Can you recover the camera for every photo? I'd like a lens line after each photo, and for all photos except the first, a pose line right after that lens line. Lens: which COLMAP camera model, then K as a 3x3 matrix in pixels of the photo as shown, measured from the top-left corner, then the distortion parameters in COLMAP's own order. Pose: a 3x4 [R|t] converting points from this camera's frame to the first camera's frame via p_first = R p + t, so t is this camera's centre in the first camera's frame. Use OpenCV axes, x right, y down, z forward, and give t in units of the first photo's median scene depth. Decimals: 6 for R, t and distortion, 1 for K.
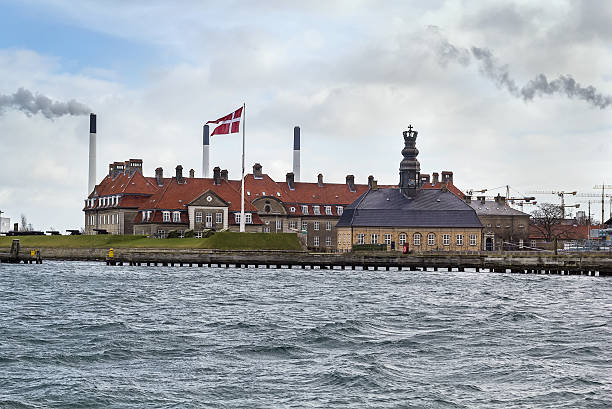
lens RADIAL K [[1302.4, 0, 306.0], [0, 1302.4, 204.5], [0, 0, 1]] dist [0.023444, 0.042317]
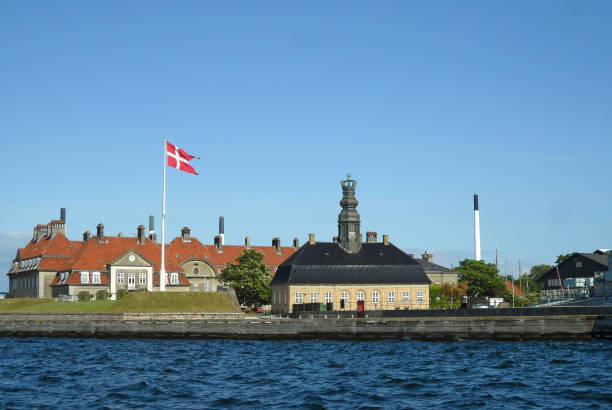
lens RADIAL K [[980.5, 0, 306.0], [0, 980.5, 205.0], [0, 0, 1]] dist [-0.023531, -0.054740]
pose [[0.996787, -0.011025, 0.079338, -0.005281], [0.016695, 0.997325, -0.071162, 0.009642], [-0.078341, 0.072258, 0.994304, 0.290000]]
